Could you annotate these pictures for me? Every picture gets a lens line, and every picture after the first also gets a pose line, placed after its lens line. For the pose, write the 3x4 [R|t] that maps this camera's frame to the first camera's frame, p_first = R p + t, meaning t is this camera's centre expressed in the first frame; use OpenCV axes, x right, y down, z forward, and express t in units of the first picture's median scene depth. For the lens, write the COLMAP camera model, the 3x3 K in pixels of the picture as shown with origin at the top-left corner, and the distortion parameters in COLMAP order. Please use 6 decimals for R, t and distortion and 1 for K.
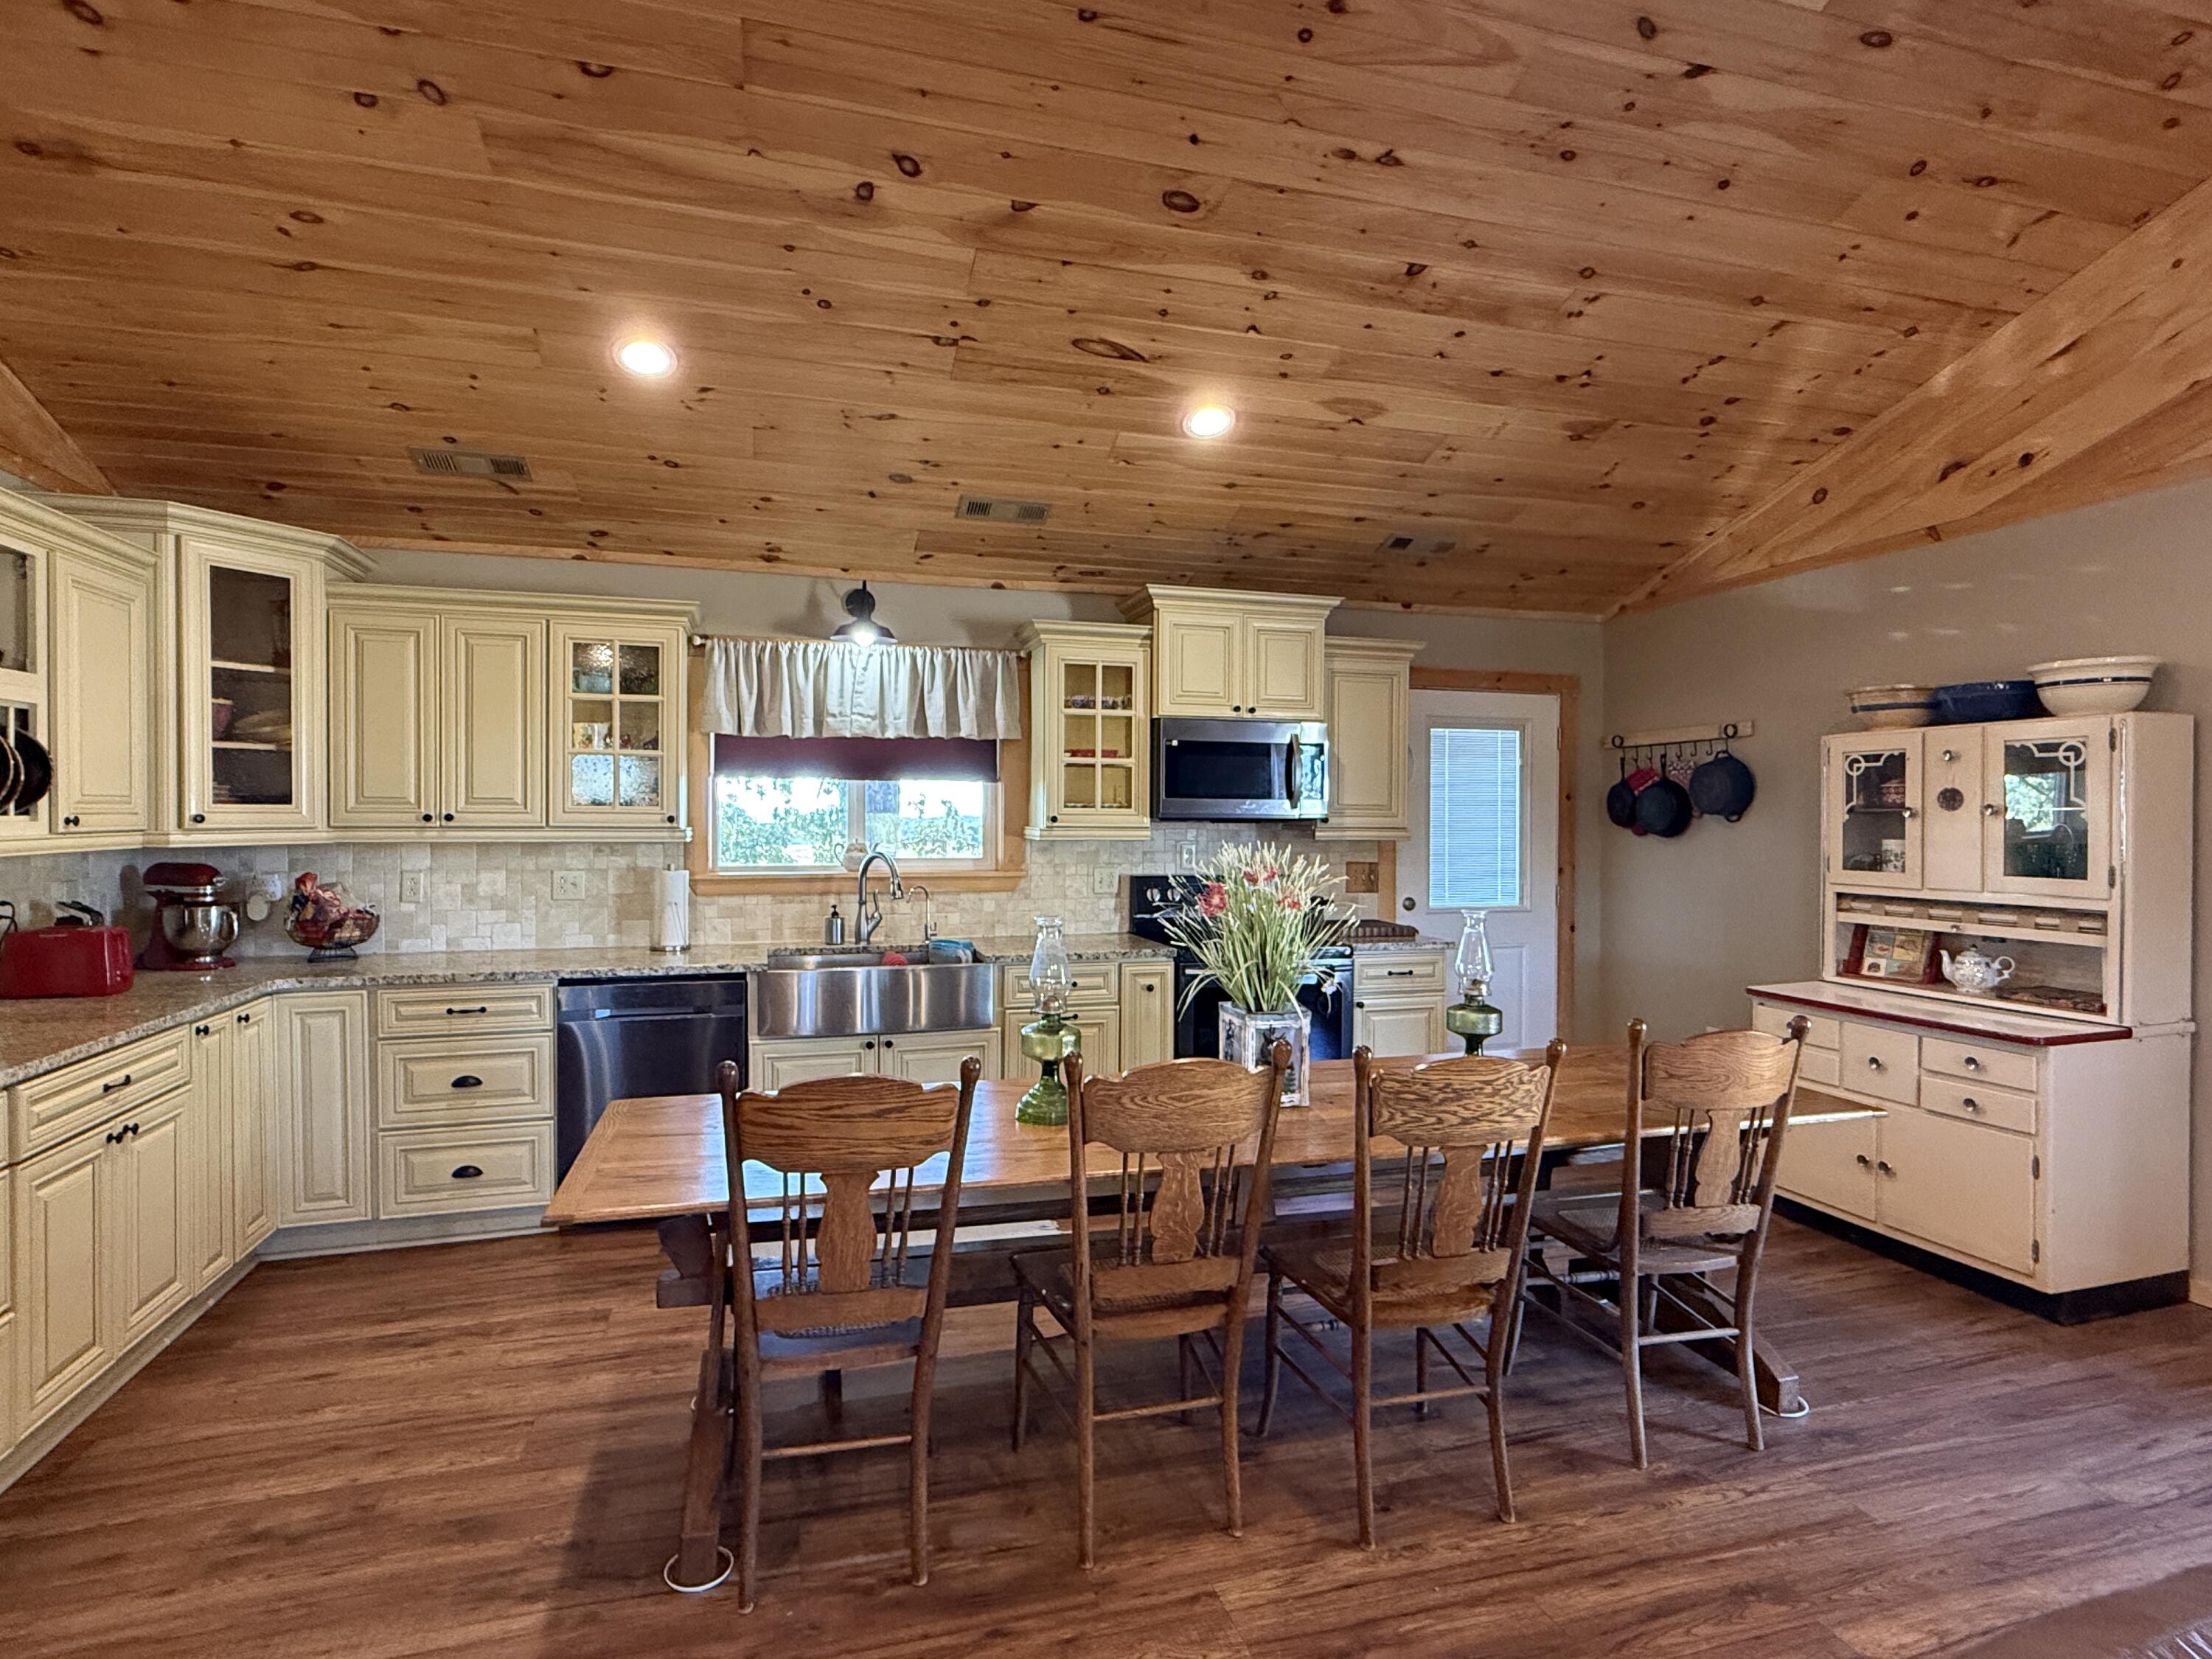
lens RADIAL K [[1120.2, 0, 1101.6], [0, 1120.2, 829.3], [0, 0, 1]] dist [0.002199, -0.000911]
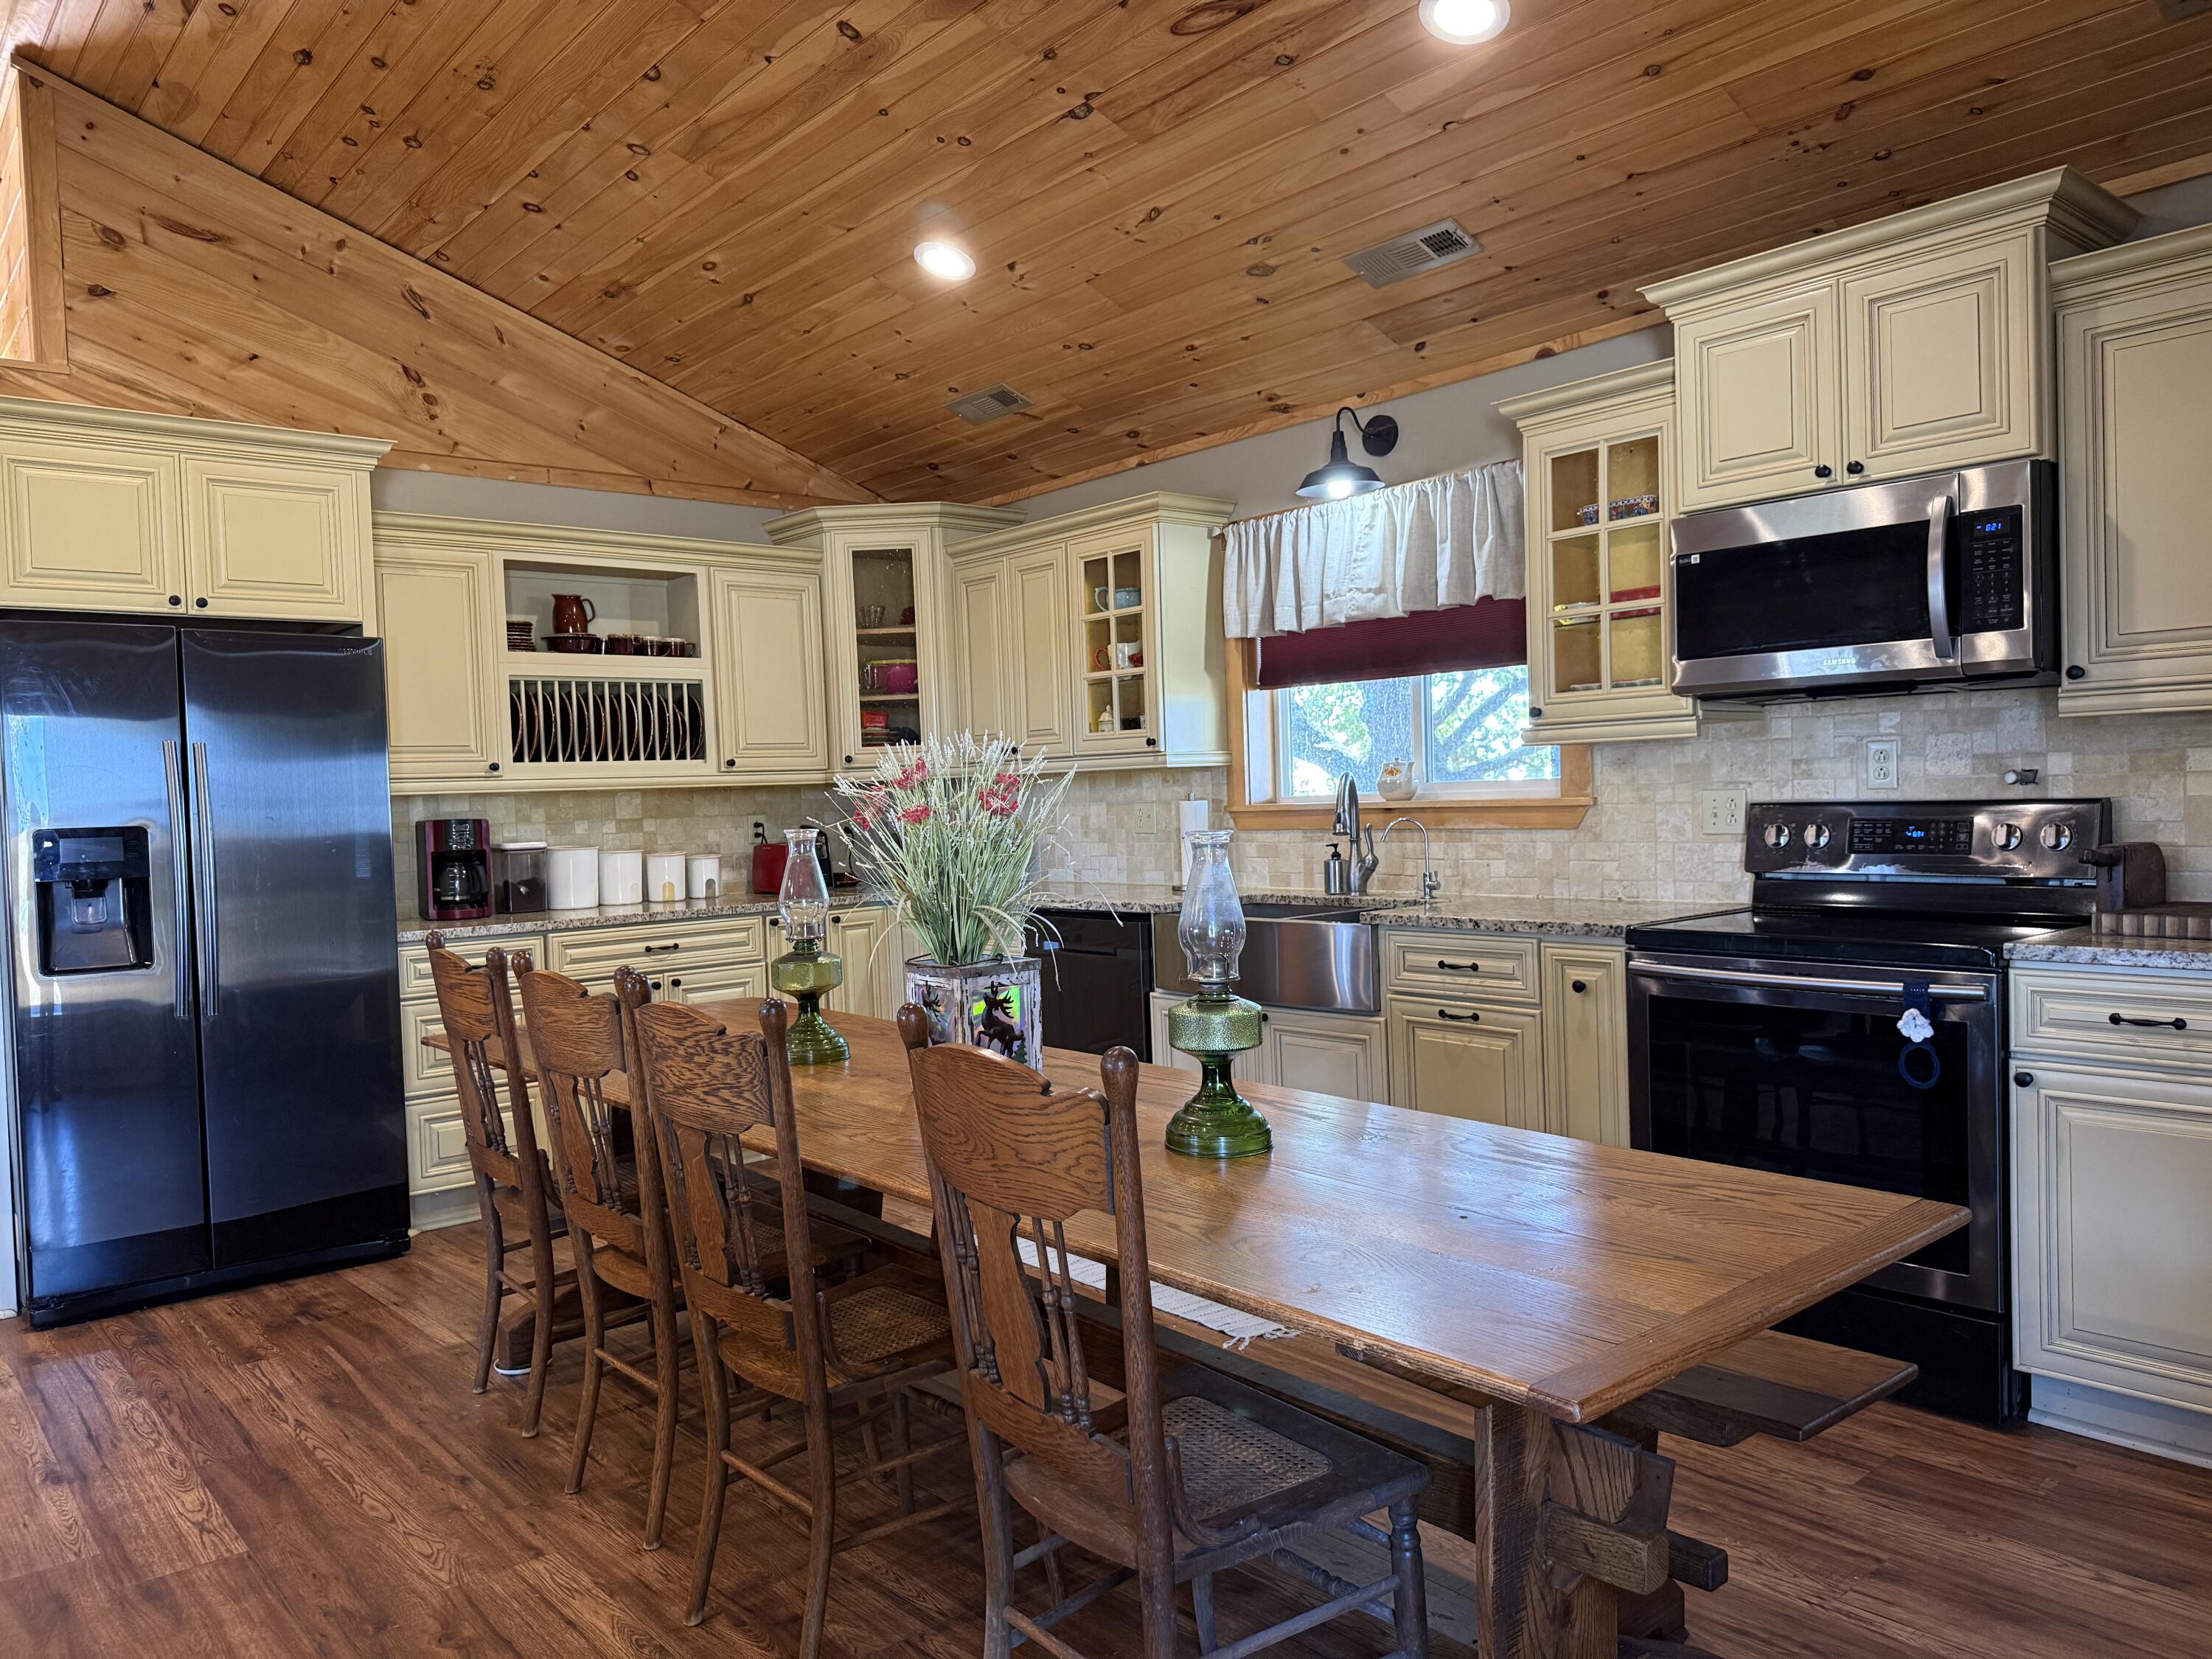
lens RADIAL K [[1544.2, 0, 1102.5], [0, 1544.2, 839.0], [0, 0, 1]] dist [0.113336, -0.188600]
pose [[0.411452, 0.007634, -0.911399, 0.698602], [0.025073, 0.999492, 0.019691, 0.041591], [0.911087, -0.030954, 0.411051, 0.439559]]
